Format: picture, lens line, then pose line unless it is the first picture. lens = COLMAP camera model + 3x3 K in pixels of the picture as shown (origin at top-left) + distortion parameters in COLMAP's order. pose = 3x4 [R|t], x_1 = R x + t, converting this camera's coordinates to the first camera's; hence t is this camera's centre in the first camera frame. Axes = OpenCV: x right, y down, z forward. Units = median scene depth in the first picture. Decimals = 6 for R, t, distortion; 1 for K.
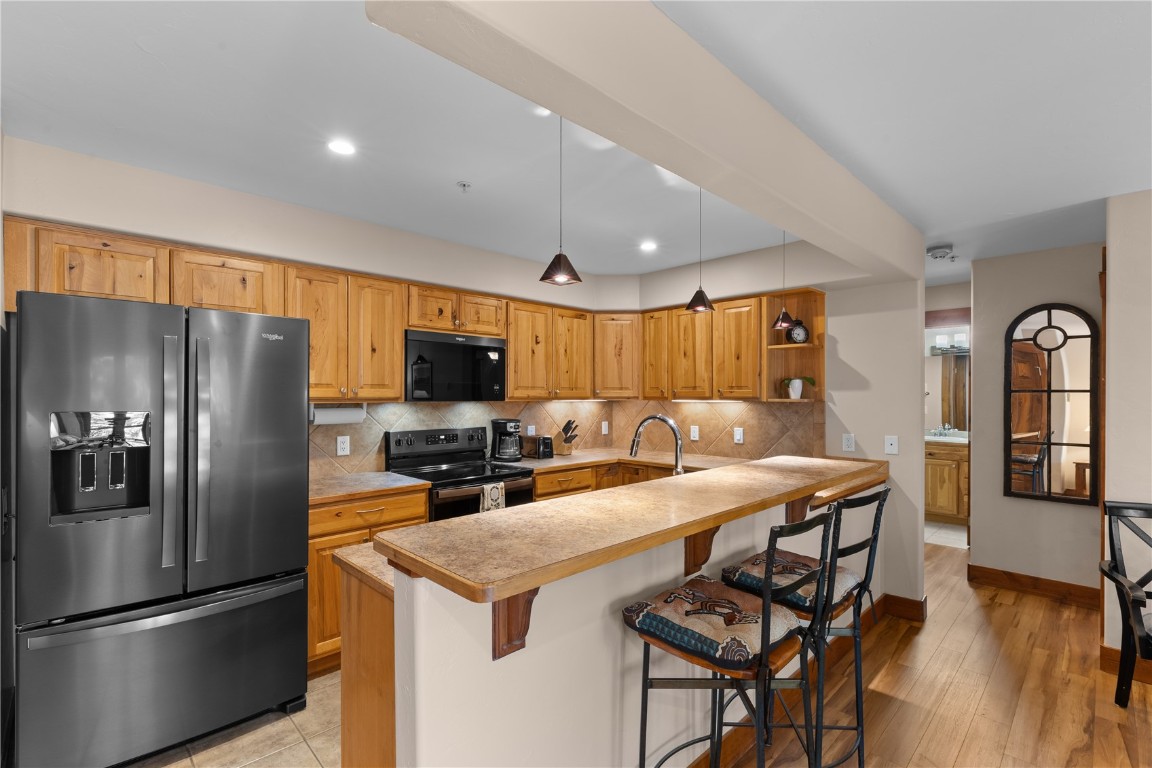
lens RADIAL K [[515.3, 0, 582.2], [0, 515.3, 394.3], [0, 0, 1]] dist [0.000483, -0.000373]
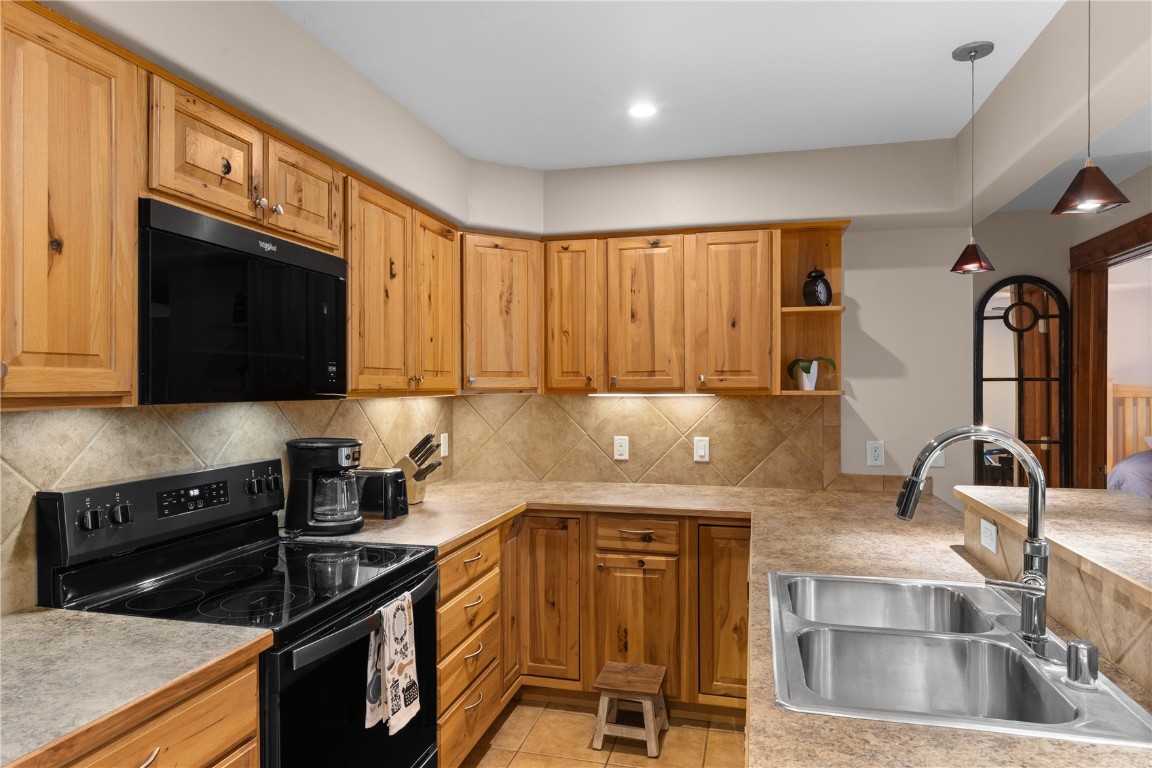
lens RADIAL K [[695.0, 0, 579.0], [0, 695.0, 386.4], [0, 0, 1]] dist [0.000192, -0.002226]
pose [[0.855626, -0.002815, 0.517587, -0.293286], [0.001742, 0.999995, 0.002558, 0.000718], [-0.517592, -0.001287, 0.855627, 0.390676]]
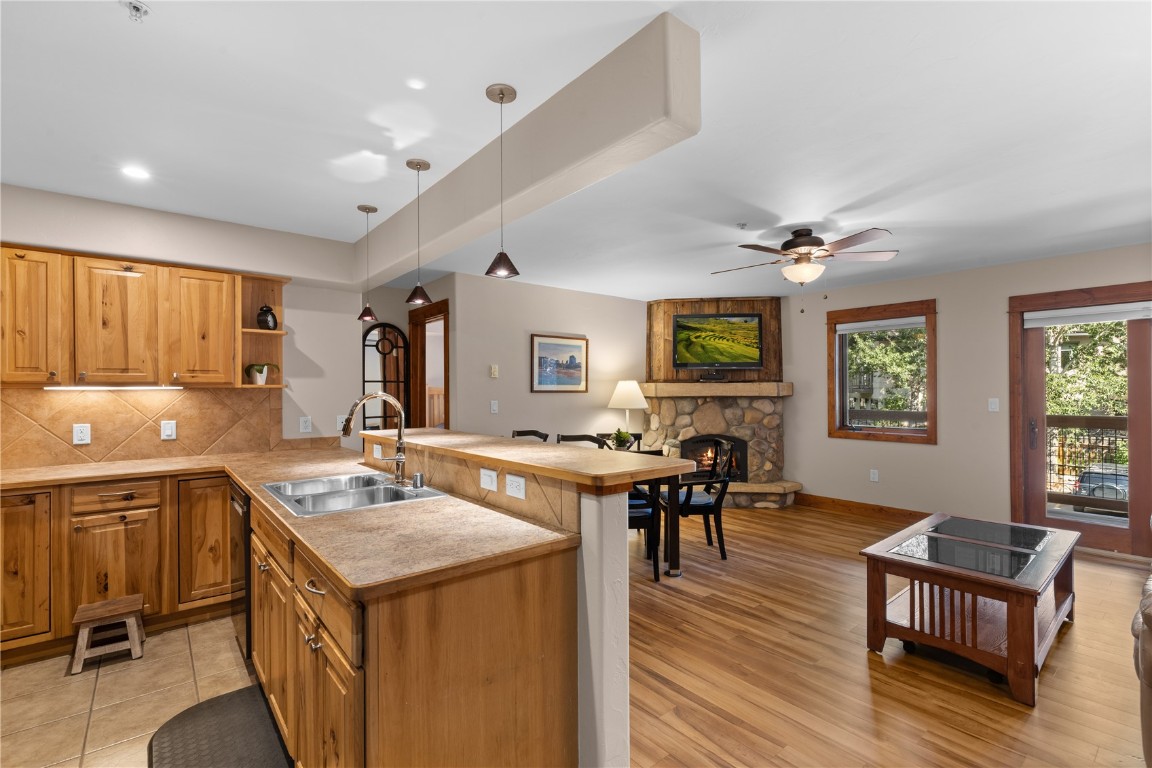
lens RADIAL K [[515.7, 0, 583.9], [0, 515.7, 391.1], [0, 0, 1]] dist [0.001443, 0.000413]
pose [[0.079083, -0.000688, 0.996868, -0.522703], [0.005705, 0.999984, 0.000238, 0.023424], [-0.996852, 0.005669, 0.079085, 0.299836]]
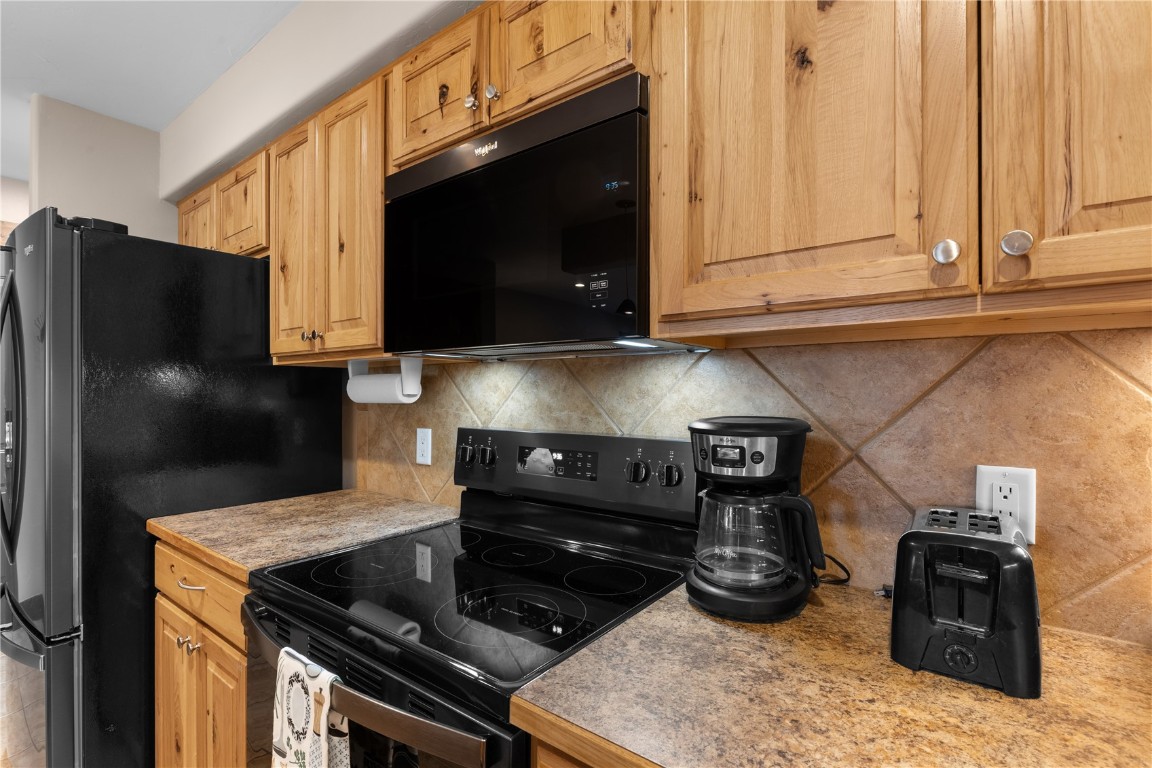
lens RADIAL K [[515.7, 0, 583.9], [0, 515.7, 391.1], [0, 0, 1]] dist [0.001443, 0.000413]
pose [[0.155733, -0.003823, -0.987792, 0.079188], [-0.001050, 0.999991, -0.004036, 0.039488], [0.987799, 0.001665, 0.155728, 0.957868]]
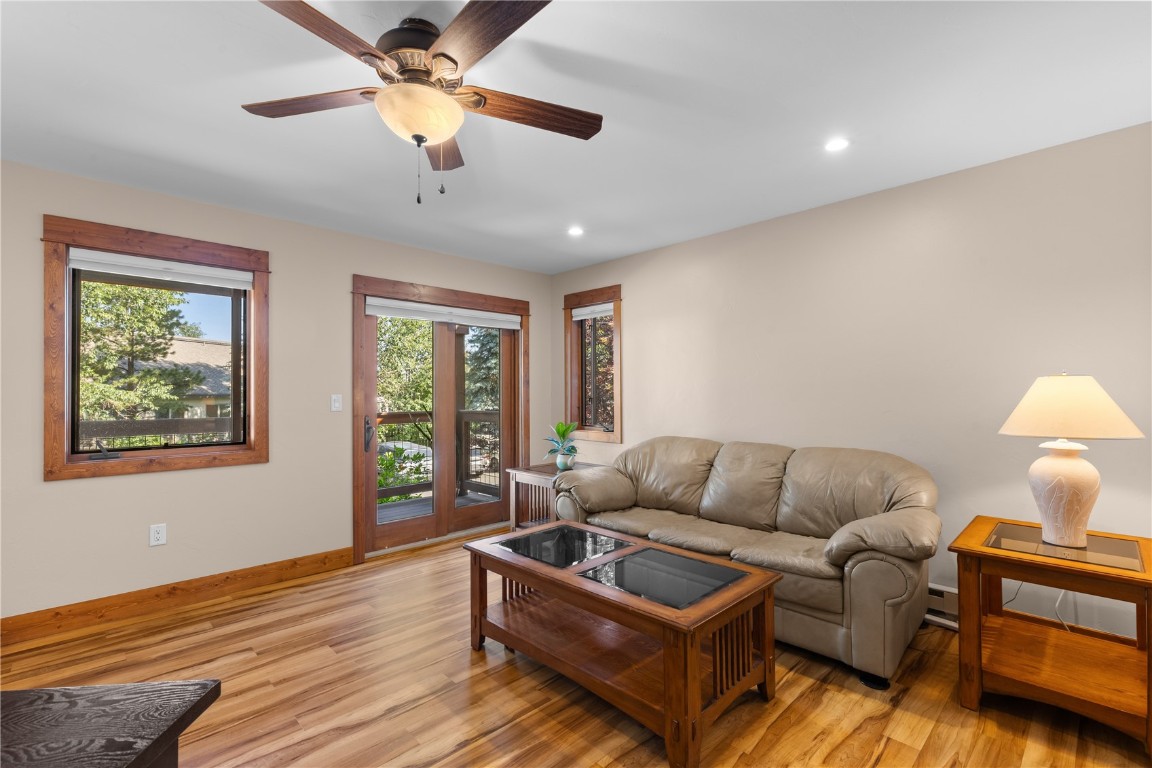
lens RADIAL K [[515.7, 0, 583.9], [0, 515.7, 391.1], [0, 0, 1]] dist [0.001443, 0.000413]
pose [[-0.999957, 0.006485, 0.006566, 0.325868], [0.006450, 0.999966, -0.005194, 0.048748], [-0.006599, -0.005151, -0.999965, 0.418955]]
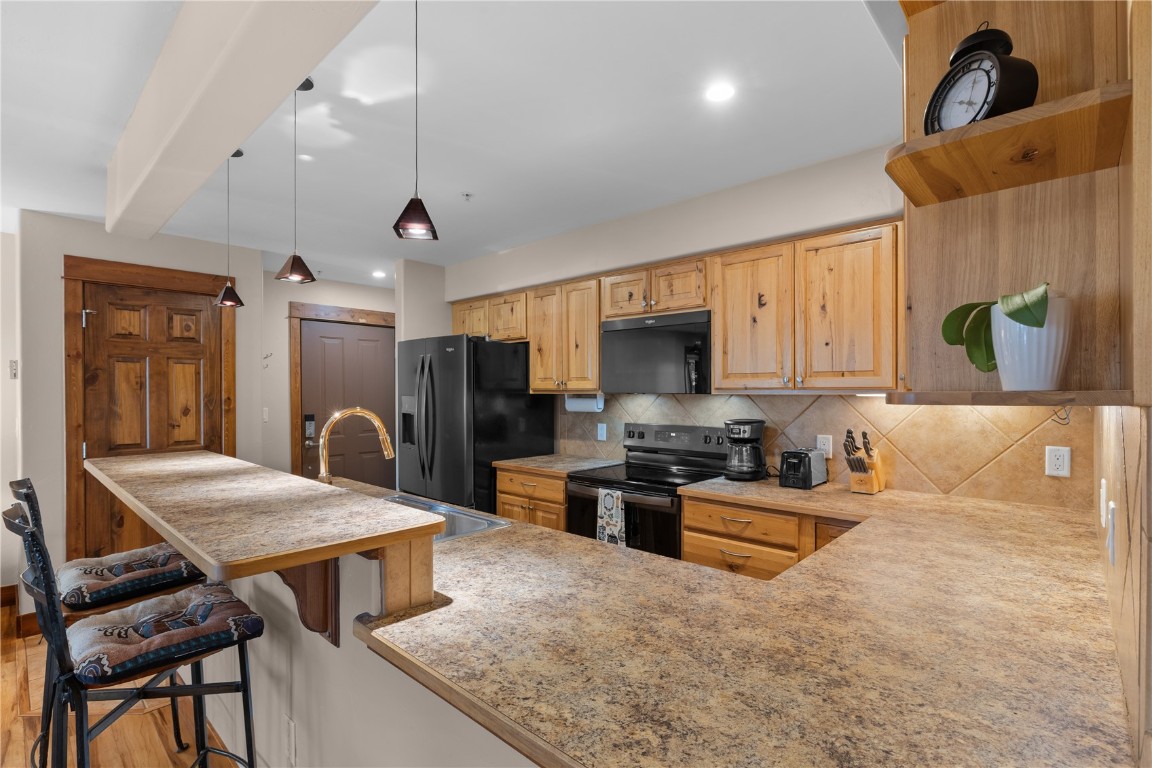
lens RADIAL K [[532.9, 0, 581.9], [0, 532.9, 390.5], [0, 0, 1]] dist [0.000998, 0.000079]
pose [[0.050072, 0.000594, -0.998745, 0.618236], [0.003087, 0.999995, 0.000749, 0.007157], [0.998741, -0.003121, 0.050069, 0.796865]]
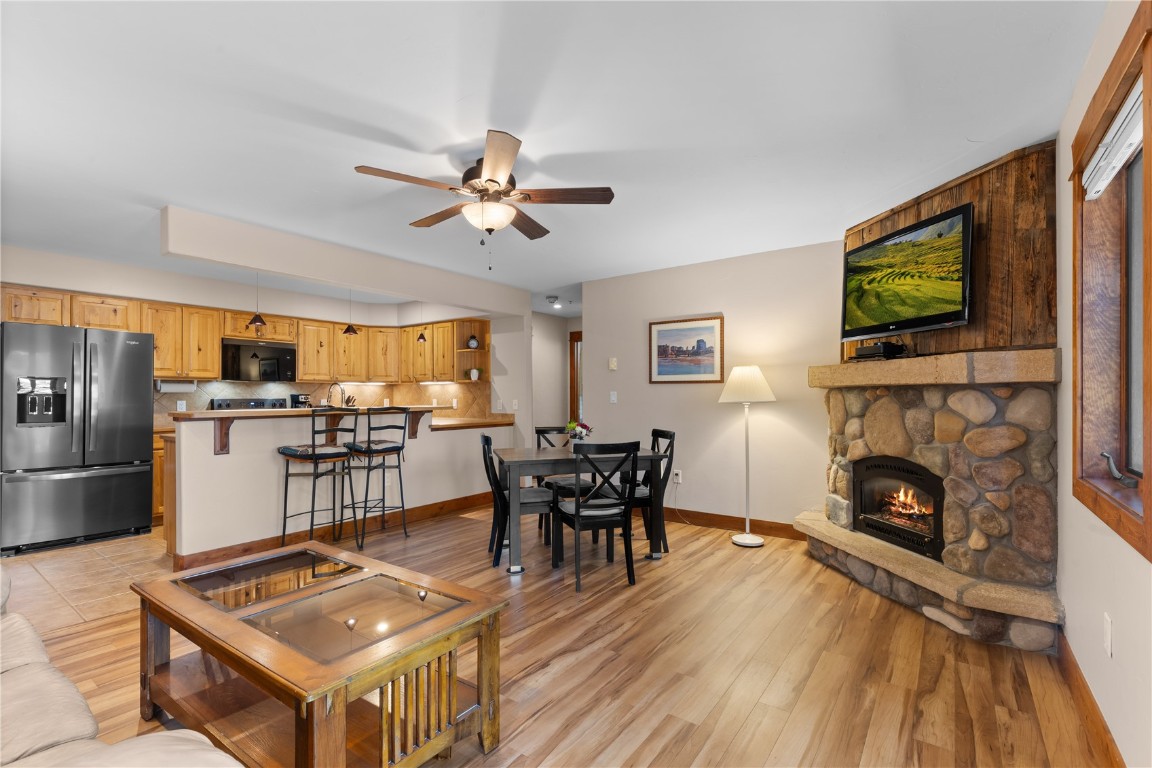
lens RADIAL K [[515.7, 0, 583.9], [0, 515.7, 391.1], [0, 0, 1]] dist [0.001443, 0.000413]
pose [[0.985627, -0.000581, 0.168936, 0.481063], [0.001917, 0.999968, -0.007748, 0.058221], [-0.168927, 0.007960, 0.985596, -0.775835]]
